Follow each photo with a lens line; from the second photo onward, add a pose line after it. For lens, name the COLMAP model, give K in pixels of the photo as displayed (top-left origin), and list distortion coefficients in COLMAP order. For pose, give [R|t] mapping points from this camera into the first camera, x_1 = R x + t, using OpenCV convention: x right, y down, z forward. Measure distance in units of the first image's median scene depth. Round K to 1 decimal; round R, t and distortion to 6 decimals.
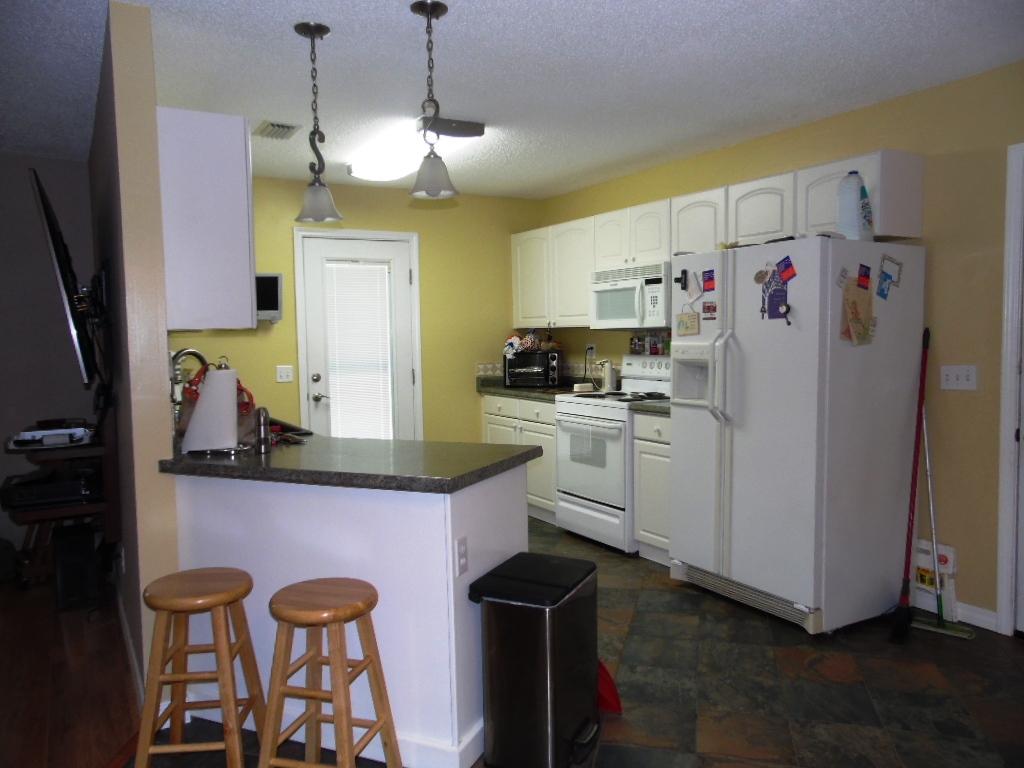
lens RADIAL K [[761.1, 0, 490.3], [0, 761.1, 393.0], [0, 0, 1]] dist [-0.021592, 0.019009]
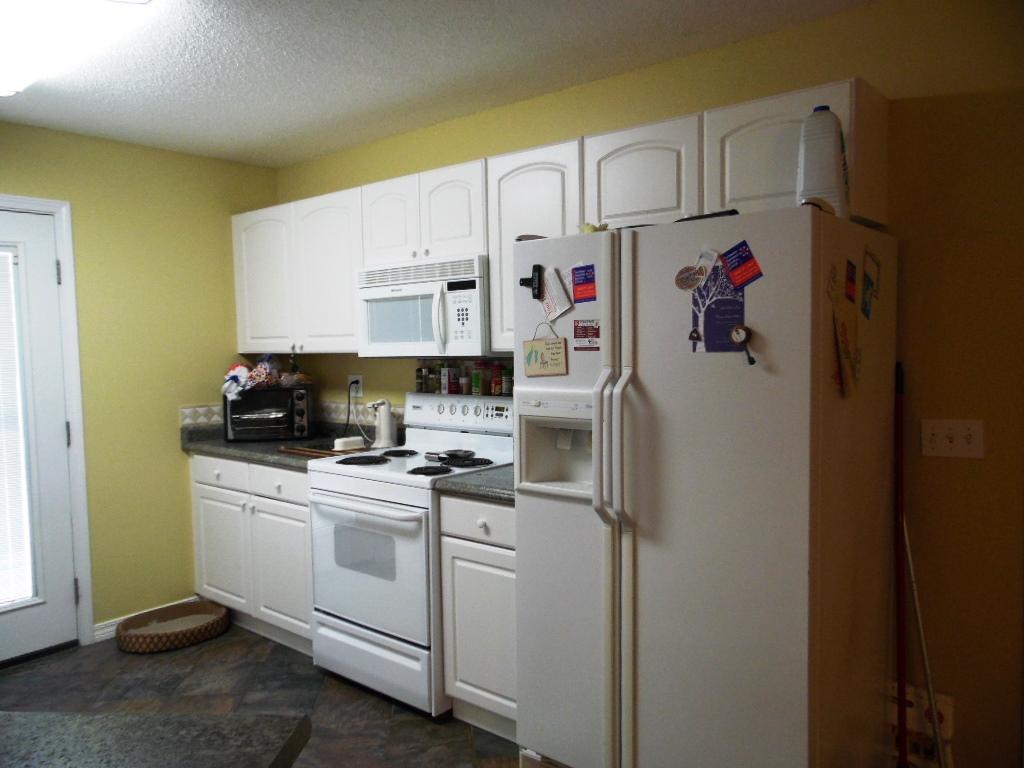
lens RADIAL K [[761.1, 0, 508.0], [0, 761.1, 379.3], [0, 0, 1]] dist [-0.021592, 0.019009]
pose [[0.934770, -0.021199, 0.354621, 0.019295], [0.032297, 0.999155, -0.025403, -0.047131], [-0.353783, 0.035199, 0.934665, 0.365242]]
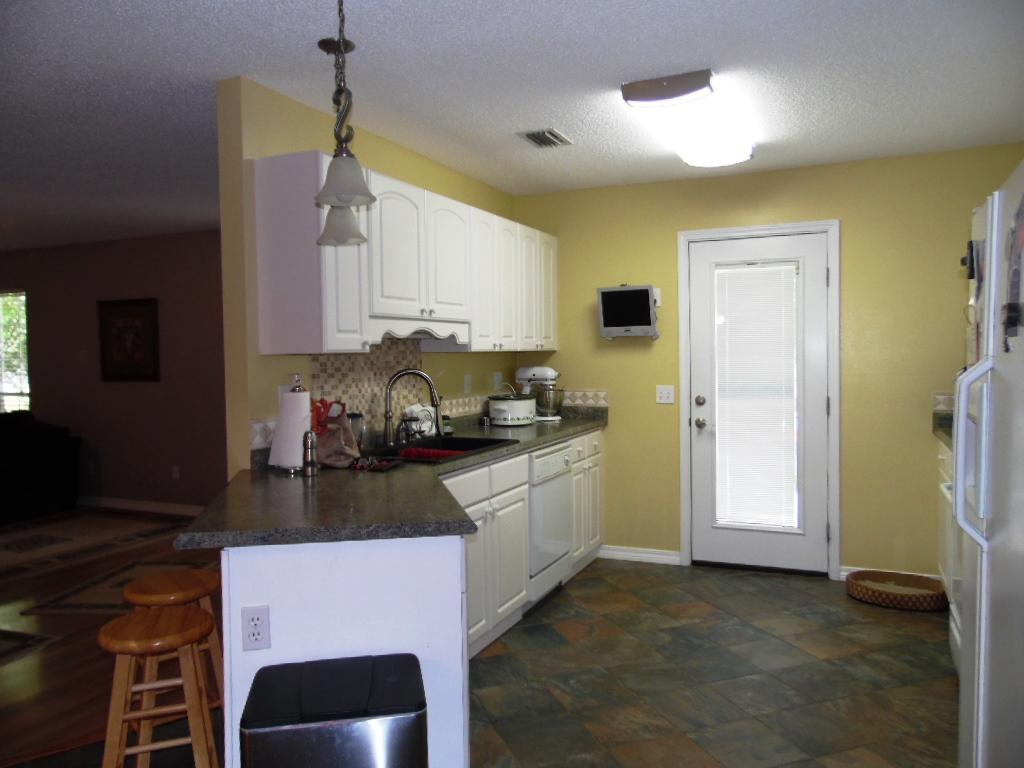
lens RADIAL K [[761.1, 0, 511.5], [0, 761.1, 380.2], [0, 0, 1]] dist [-0.021592, 0.019009]
pose [[0.584624, 0.036456, -0.810485, 0.402515], [-0.060174, 0.998187, 0.001494, -0.036551], [0.809070, 0.047896, 0.585758, 0.355978]]
